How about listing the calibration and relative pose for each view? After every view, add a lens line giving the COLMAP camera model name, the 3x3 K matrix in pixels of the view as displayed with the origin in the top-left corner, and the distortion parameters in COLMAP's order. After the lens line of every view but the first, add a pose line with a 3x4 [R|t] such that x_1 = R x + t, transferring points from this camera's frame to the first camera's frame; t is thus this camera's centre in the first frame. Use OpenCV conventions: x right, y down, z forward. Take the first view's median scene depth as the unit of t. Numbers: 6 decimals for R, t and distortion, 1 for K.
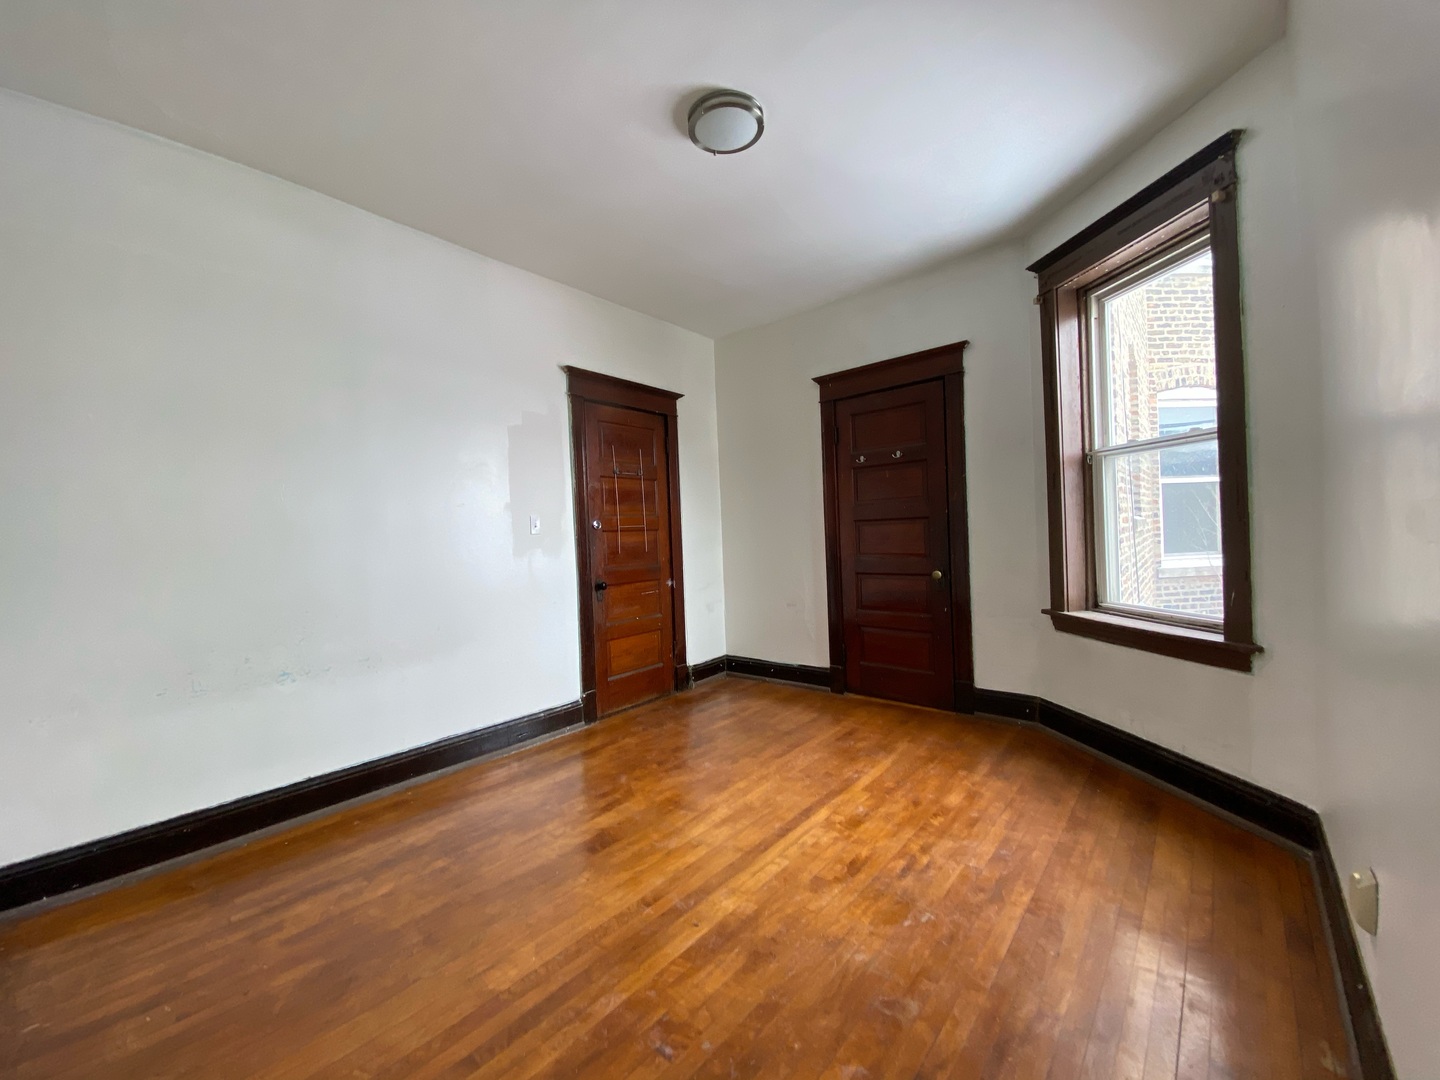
lens RADIAL K [[596.4, 0, 714.8], [0, 596.4, 535.4], [0, 0, 1]] dist [0.027447, 0.000001]
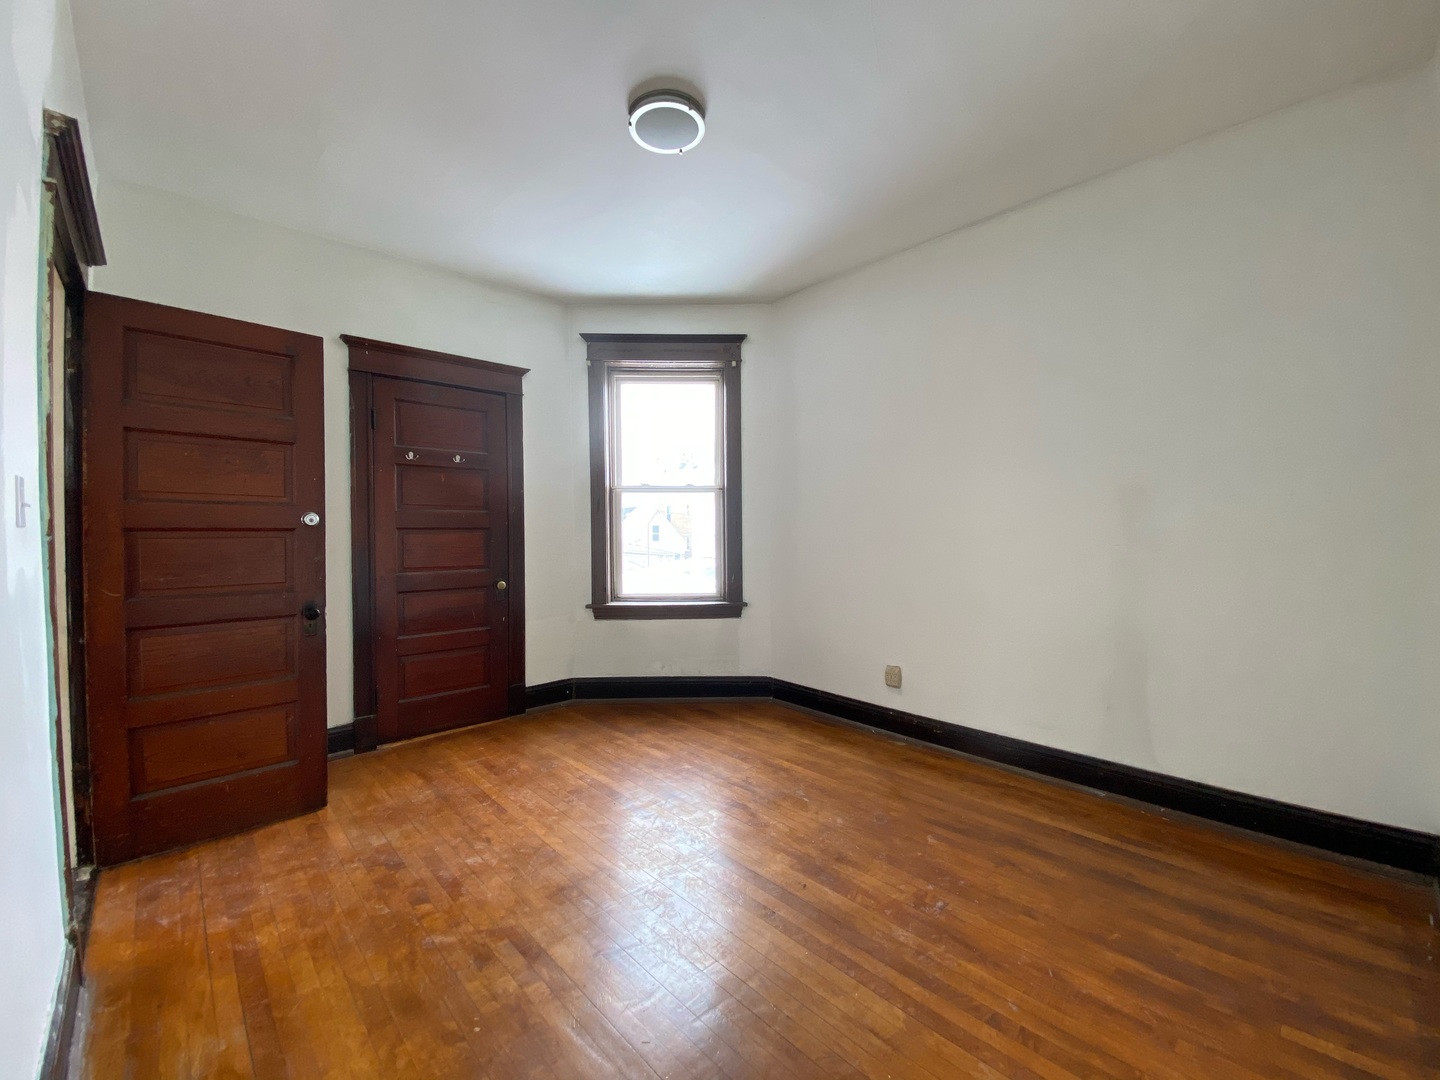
lens RADIAL K [[596.4, 0, 714.8], [0, 596.4, 535.4], [0, 0, 1]] dist [0.027447, 0.000001]
pose [[0.108372, 0.031186, 0.993621, -0.677951], [0.010901, 0.999410, -0.032557, 0.020659], [-0.994051, 0.014360, 0.107969, 0.599052]]
